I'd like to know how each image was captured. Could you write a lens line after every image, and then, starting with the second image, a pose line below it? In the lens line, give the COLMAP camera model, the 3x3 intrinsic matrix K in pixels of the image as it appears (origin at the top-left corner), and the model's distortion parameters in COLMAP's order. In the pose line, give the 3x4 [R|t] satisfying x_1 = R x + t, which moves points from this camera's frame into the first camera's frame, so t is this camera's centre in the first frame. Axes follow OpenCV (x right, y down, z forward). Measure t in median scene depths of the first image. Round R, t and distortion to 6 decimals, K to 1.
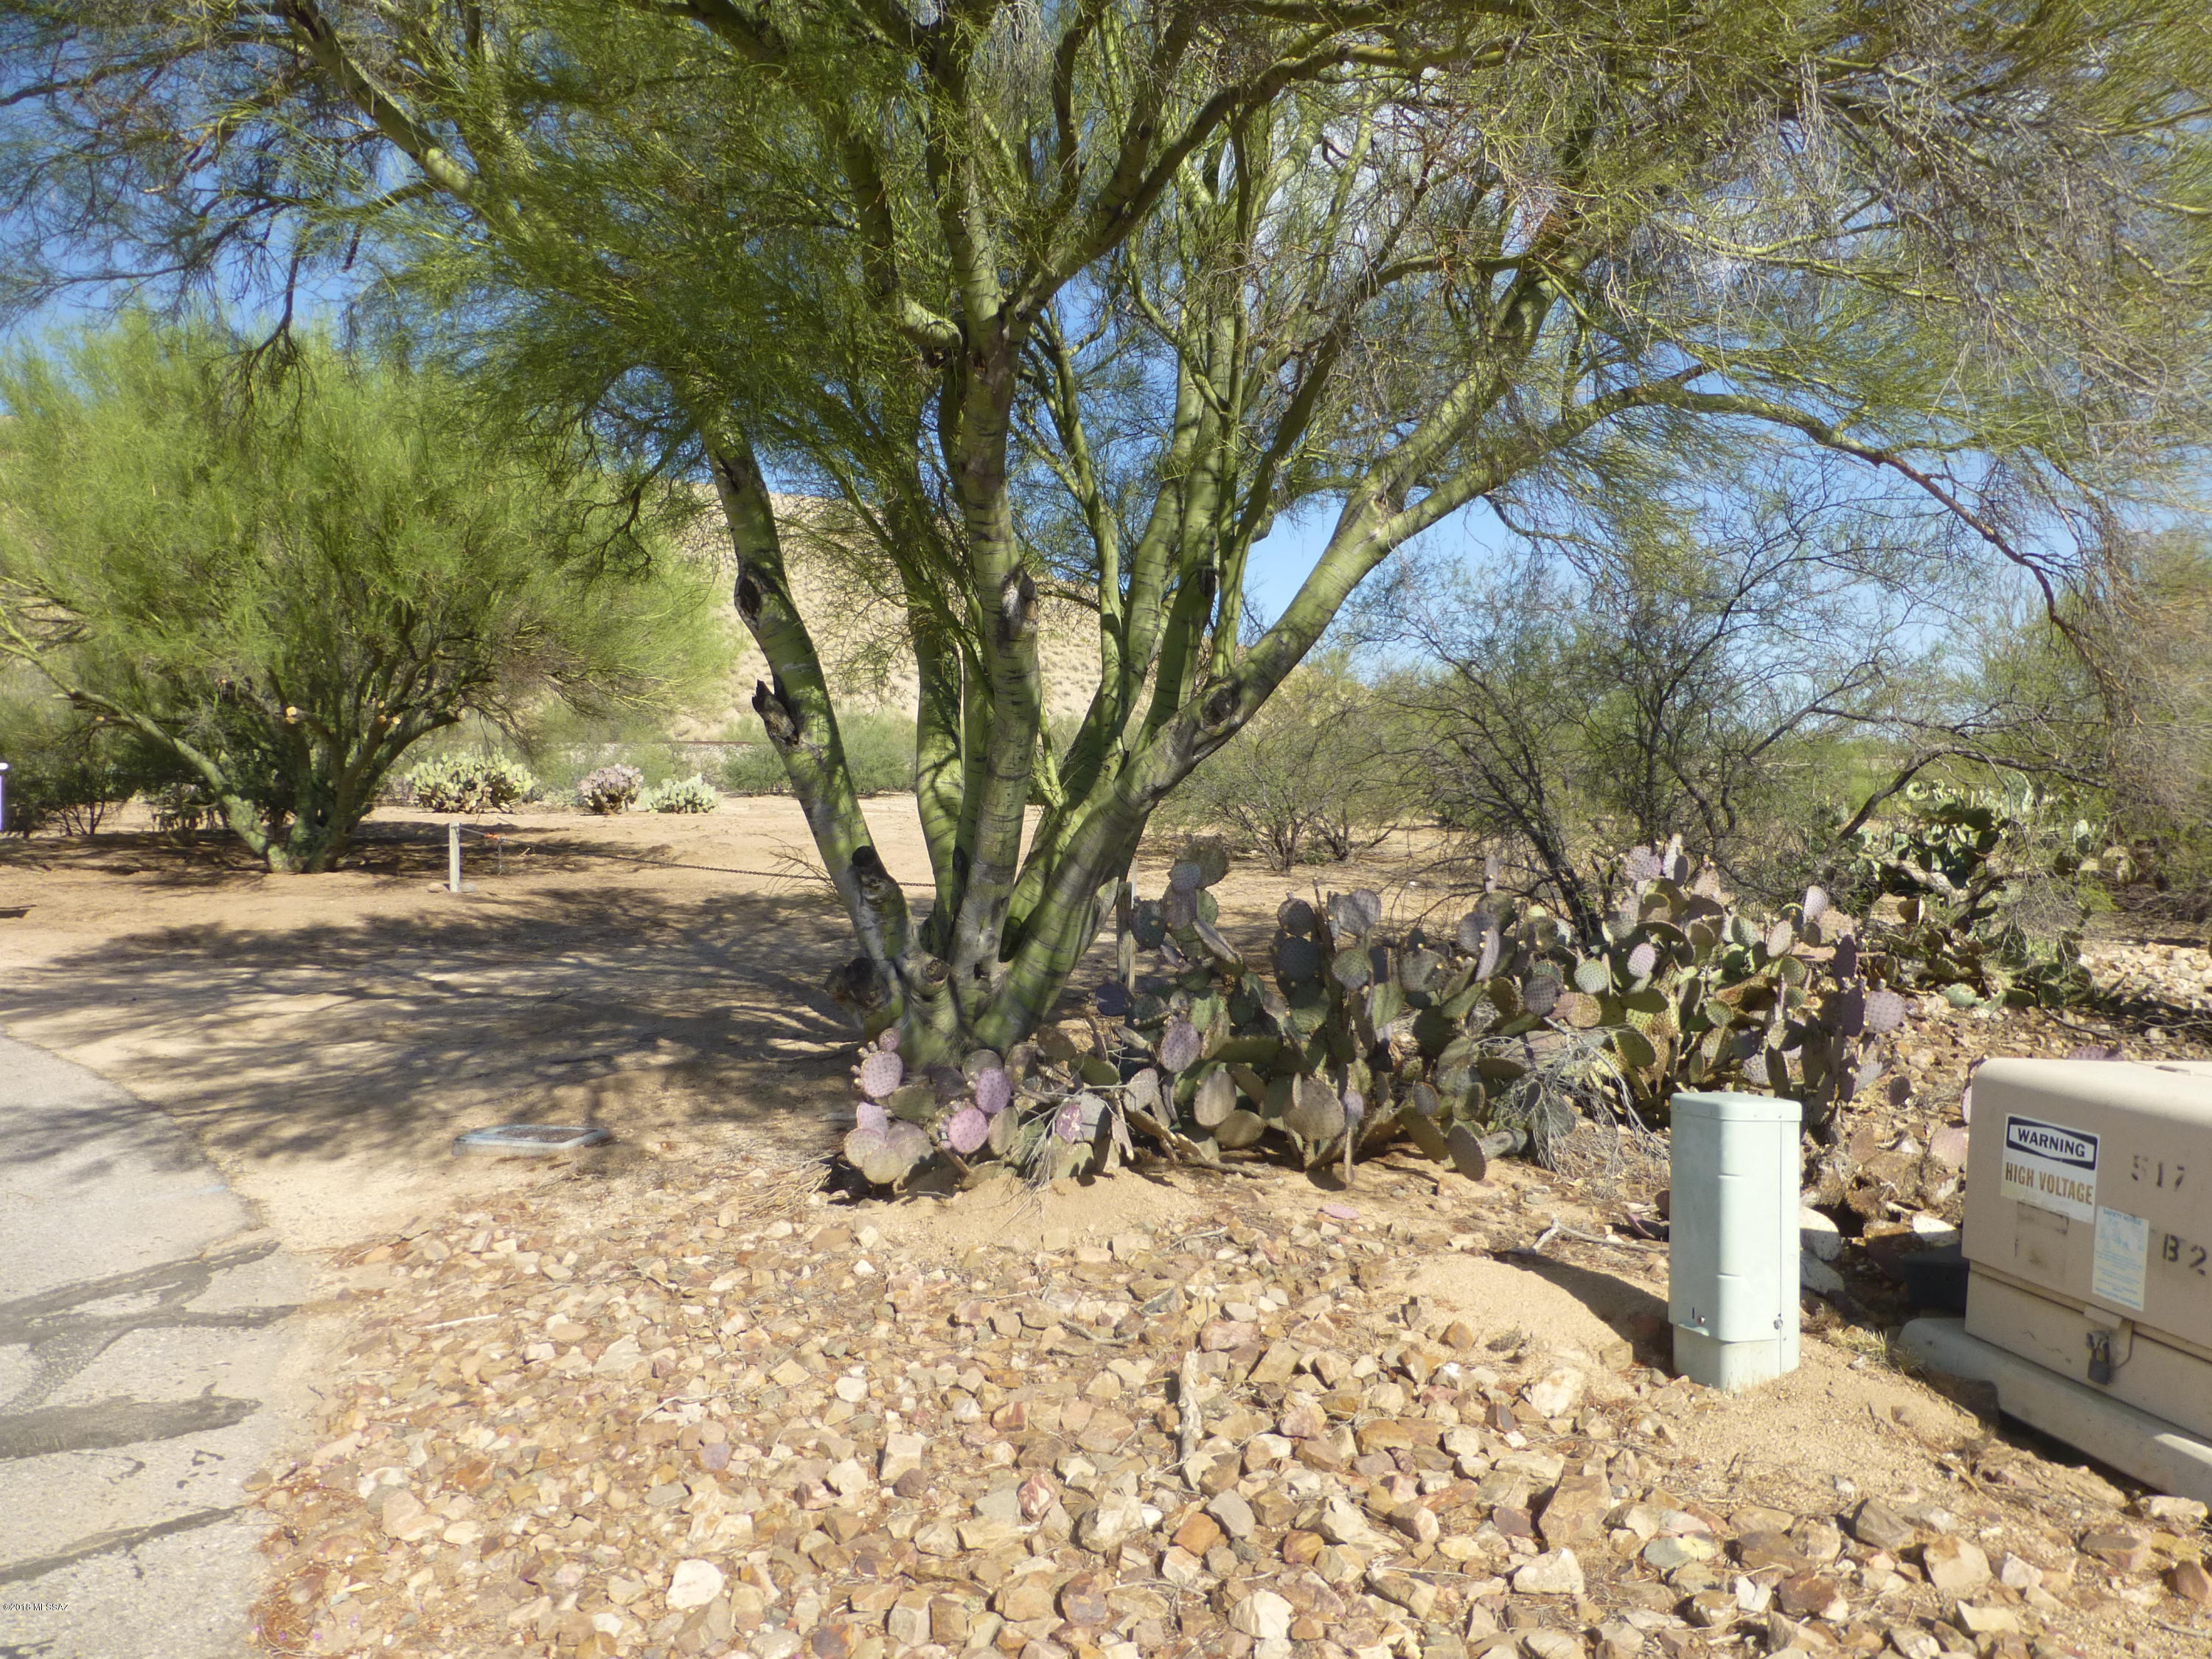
lens RADIAL K [[1595.0, 0, 1106.0], [0, 1595.0, 829.5], [0, 0, 1]] dist [-0.007937, -0.020207]
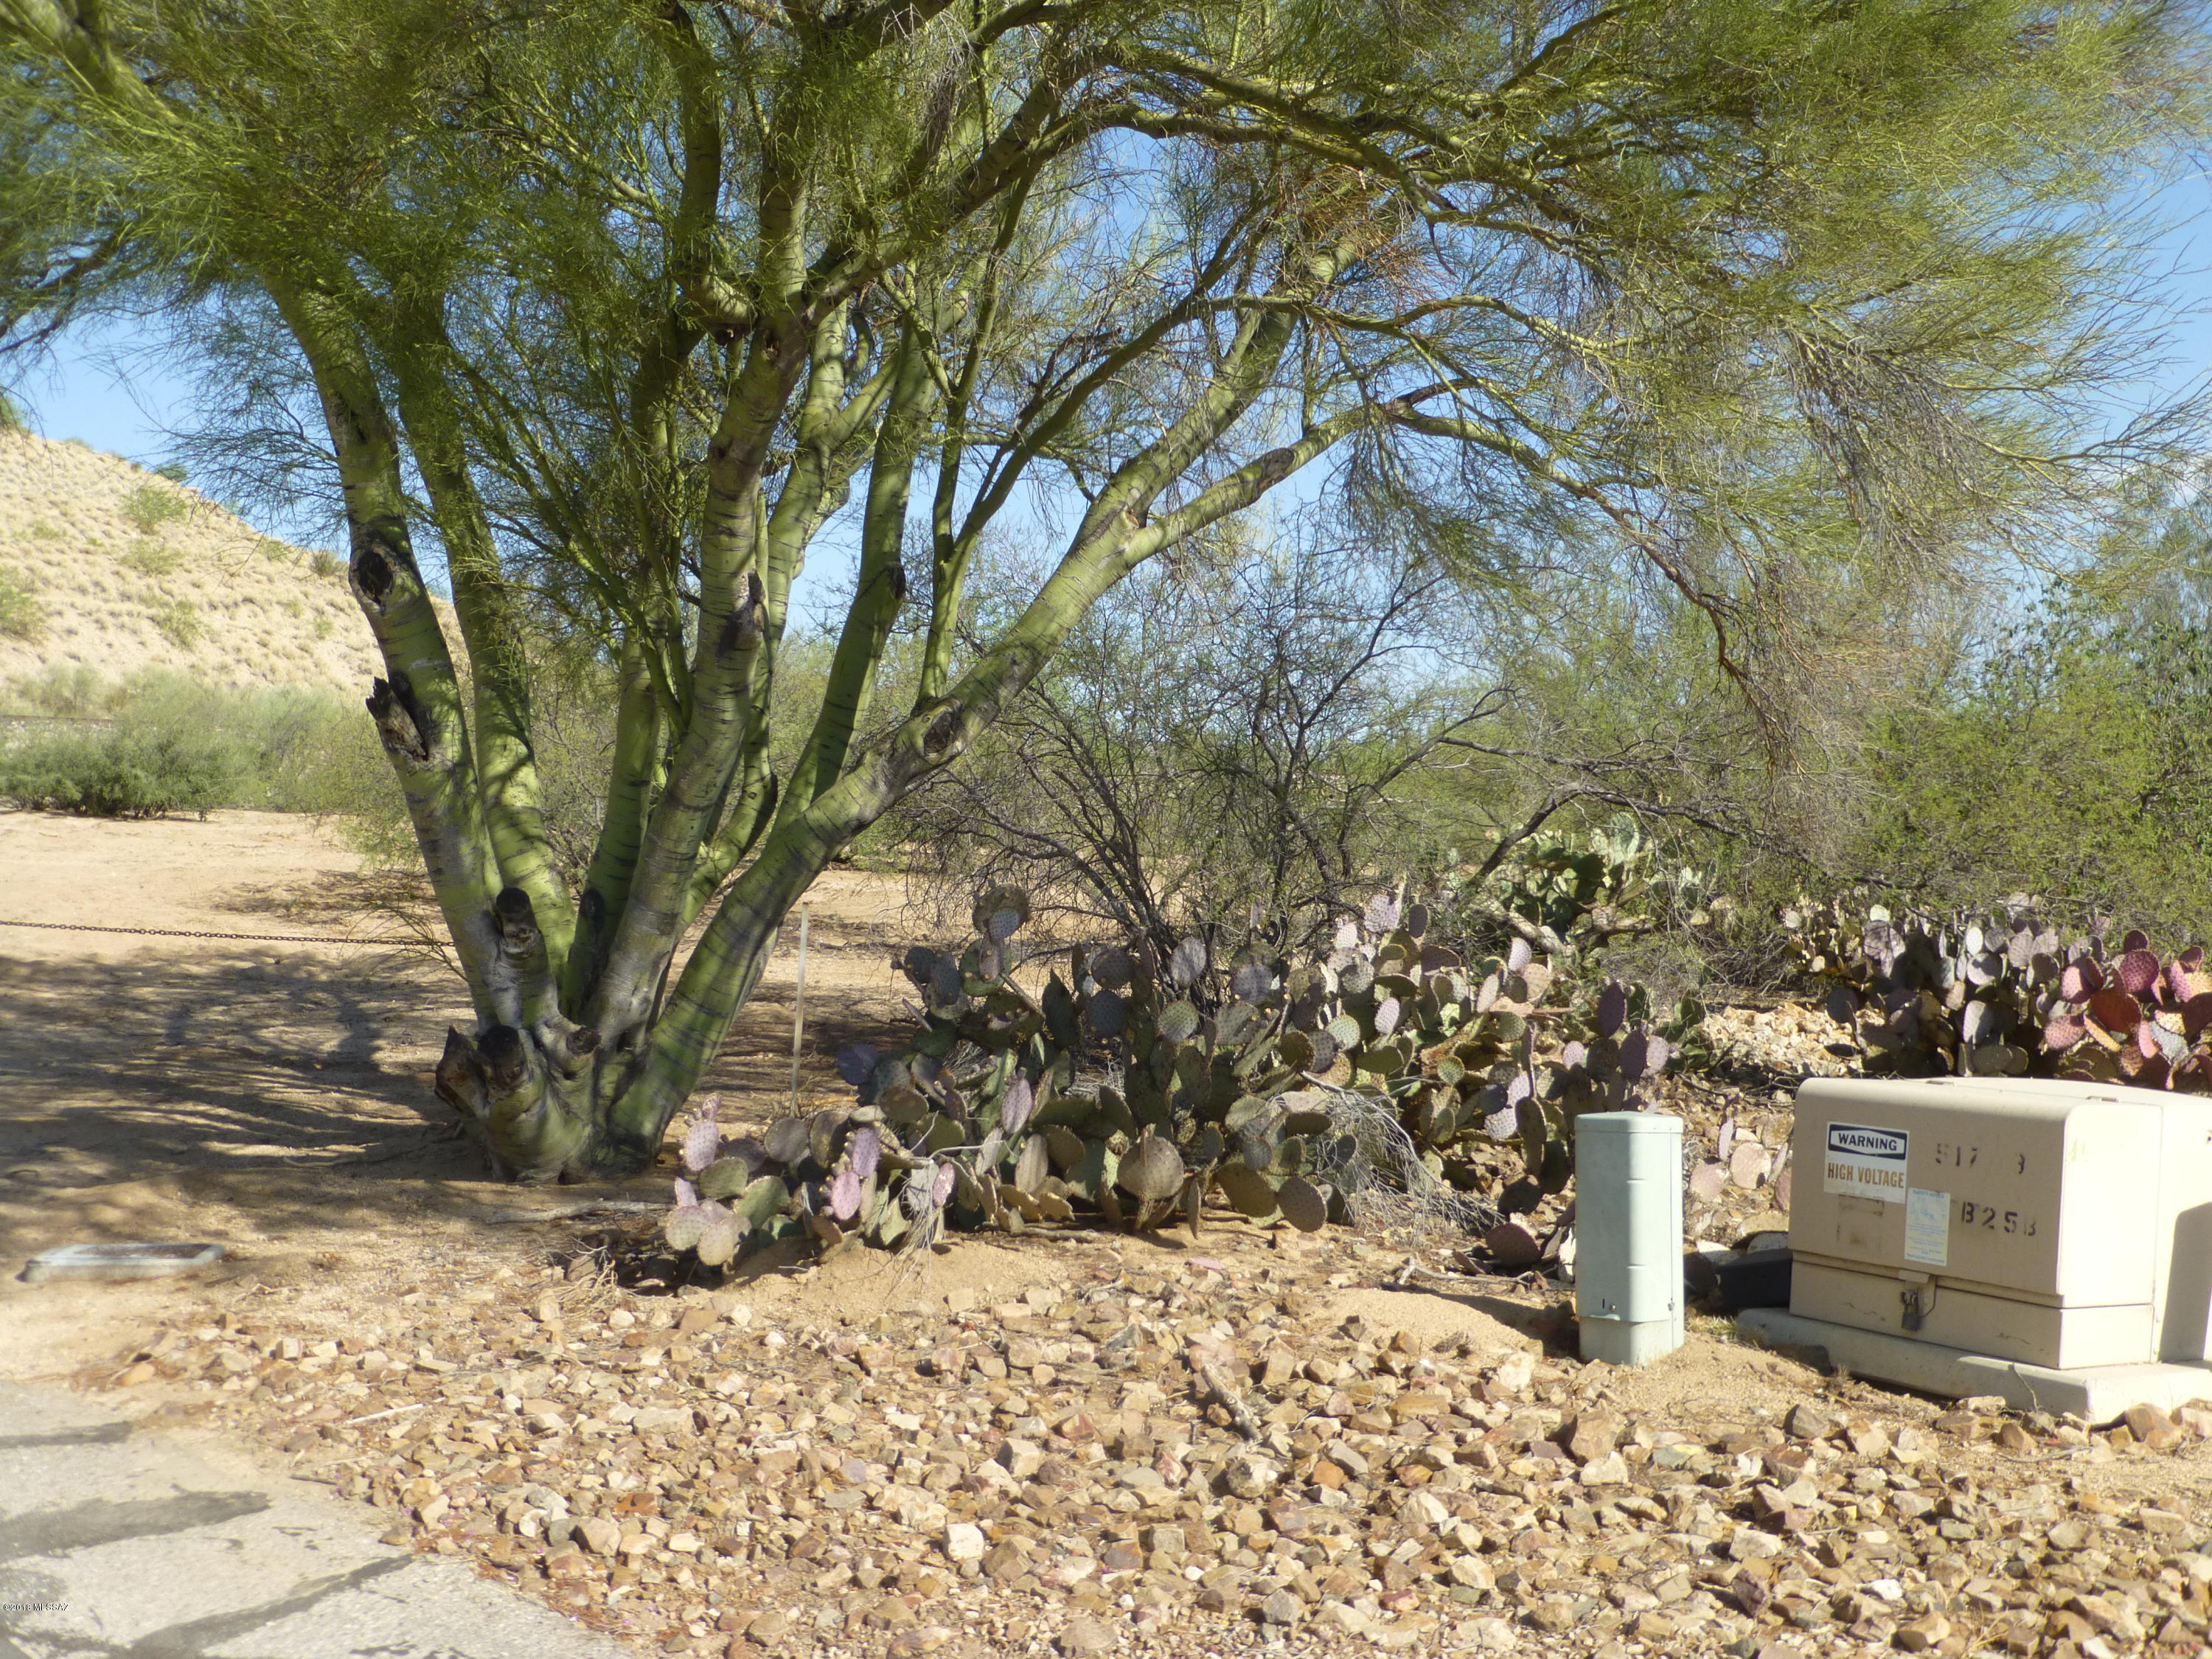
lens RADIAL K [[2480.7, 0, 1106.0], [0, 2480.7, 829.5], [0, 0, 1]] dist [-0.018278, -0.053465]
pose [[0.926259, 0.016765, 0.376515, -0.433888], [-0.011620, 0.999806, -0.015931, -0.003219], [-0.376709, 0.010381, 0.926274, -0.352983]]
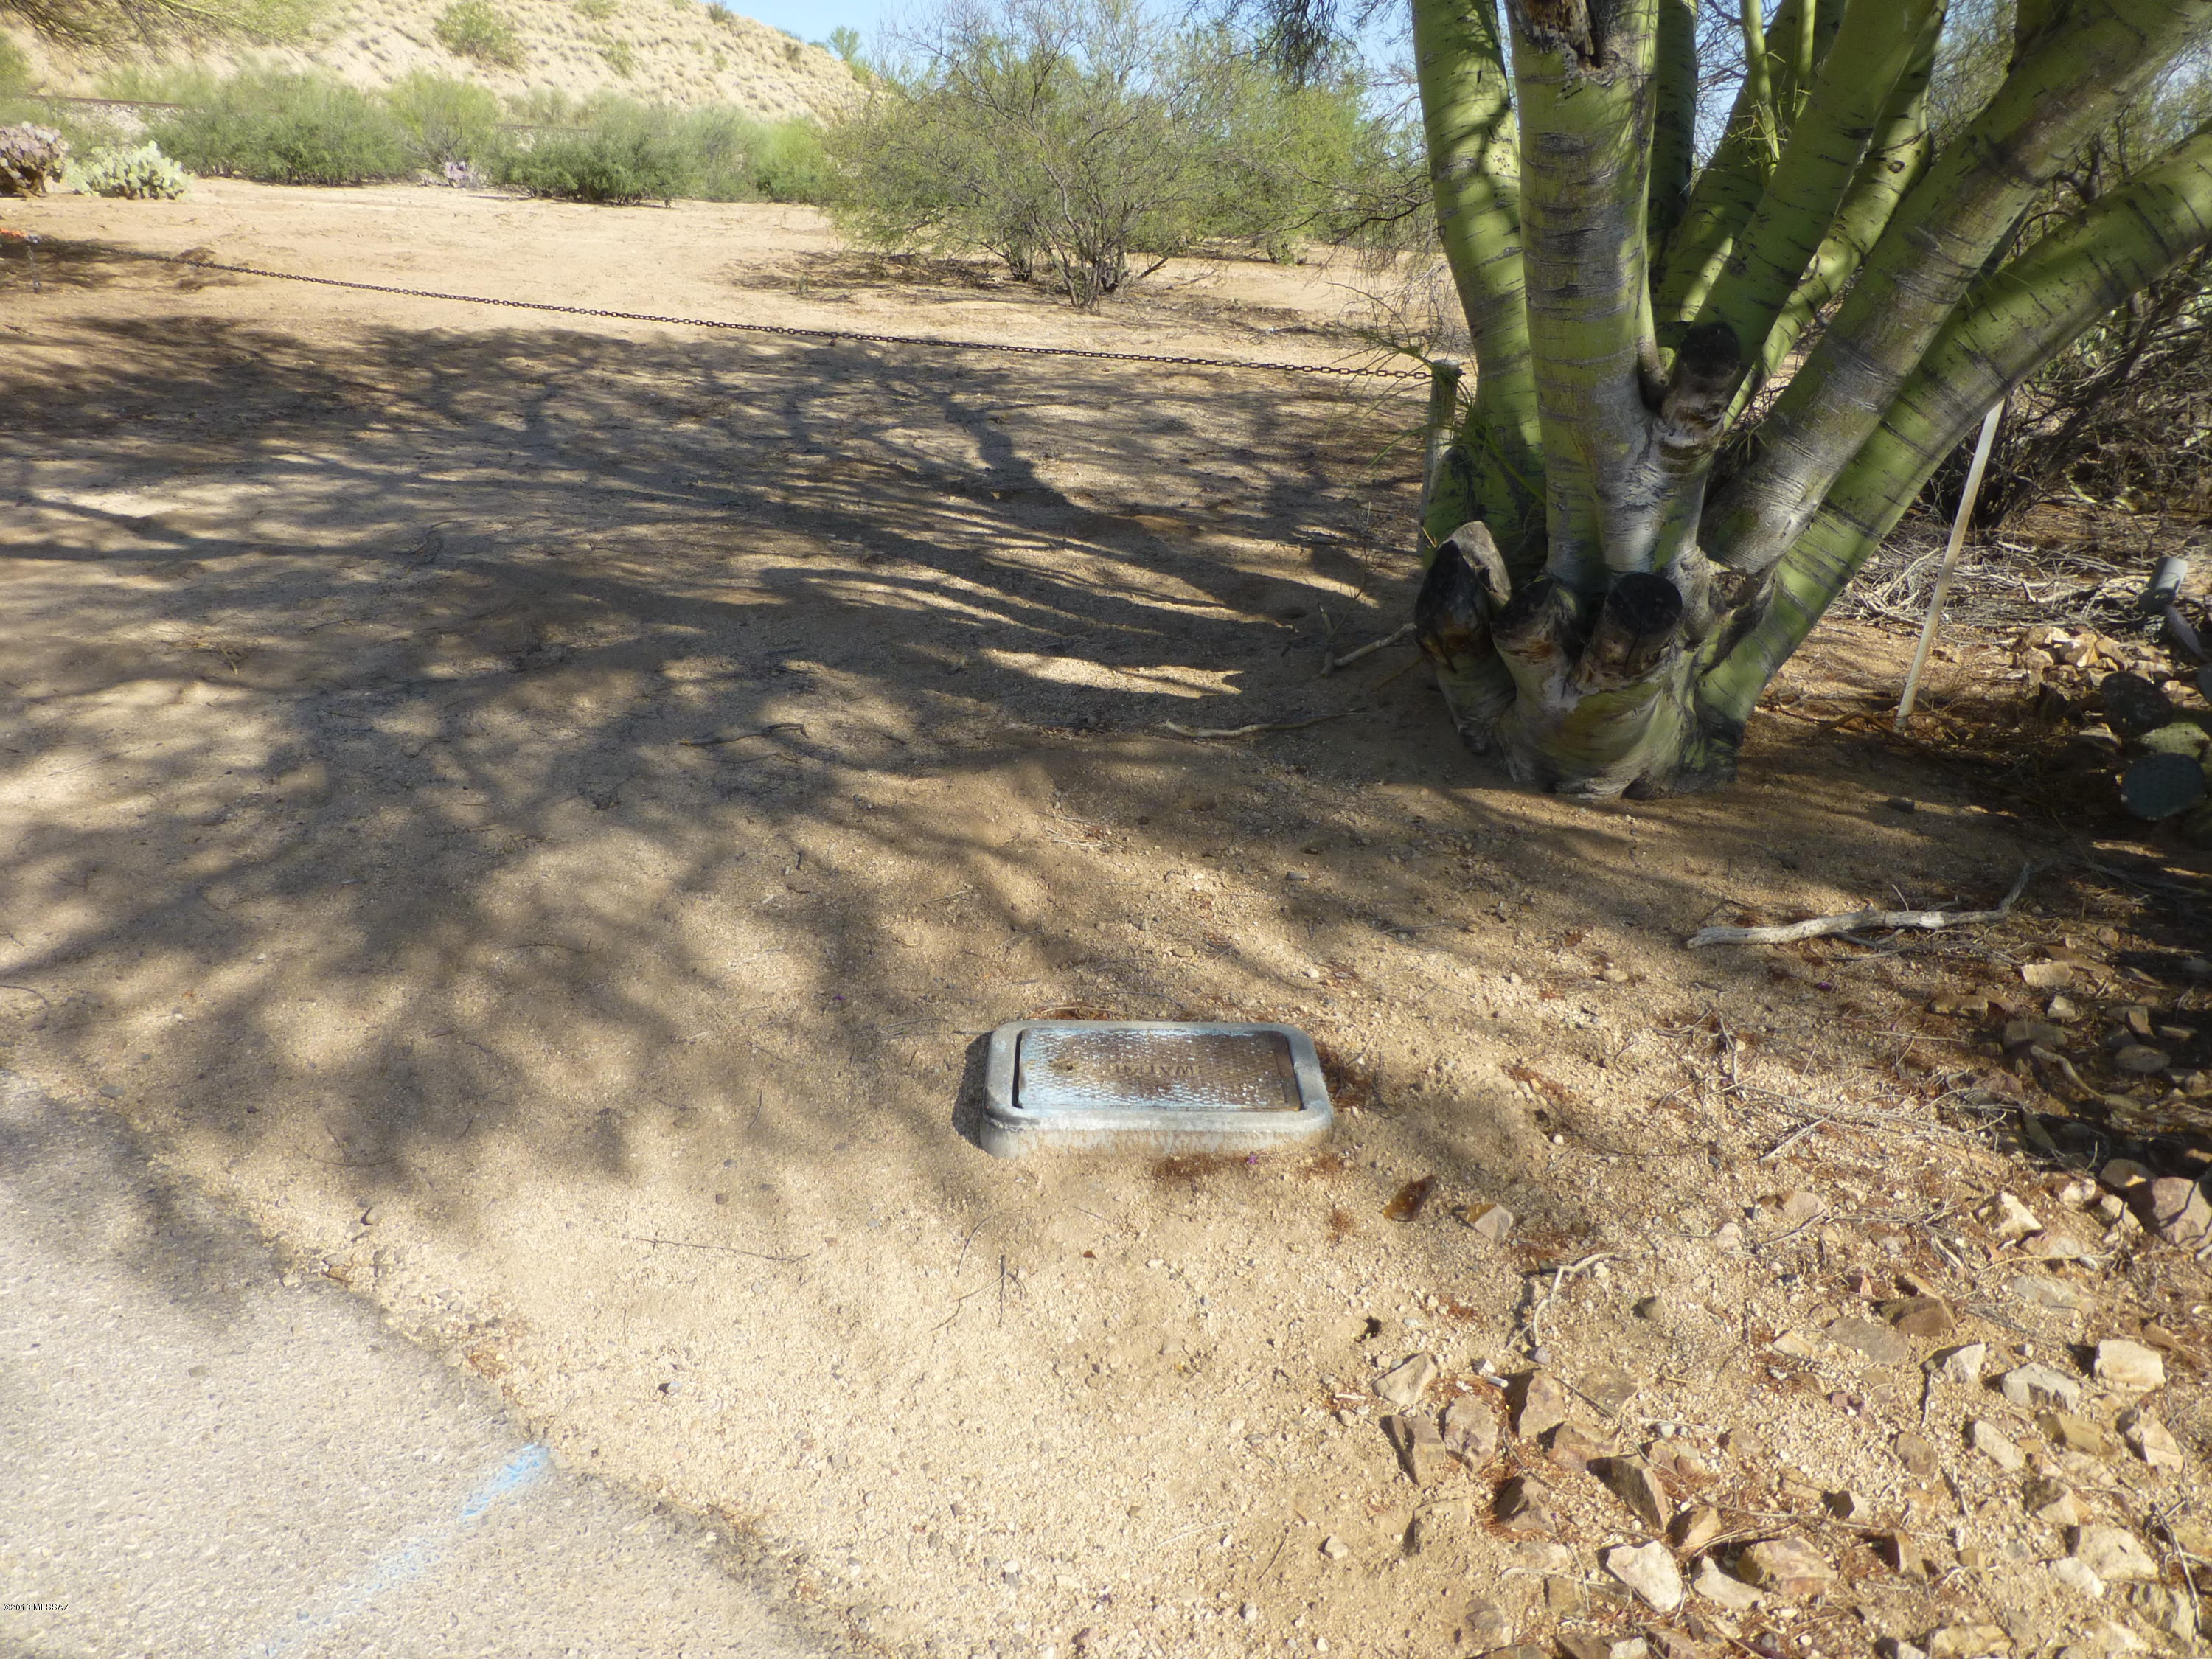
lens RADIAL K [[1589.4, 0, 1106.0], [0, 1589.4, 829.5], [0, 0, 1]] dist [-0.010475, 0.001714]
pose [[0.953323, -0.073678, 0.292824, -0.573752], [-0.032518, 0.939083, 0.342148, -0.005689], [-0.300195, -0.335700, 0.892854, 0.786709]]
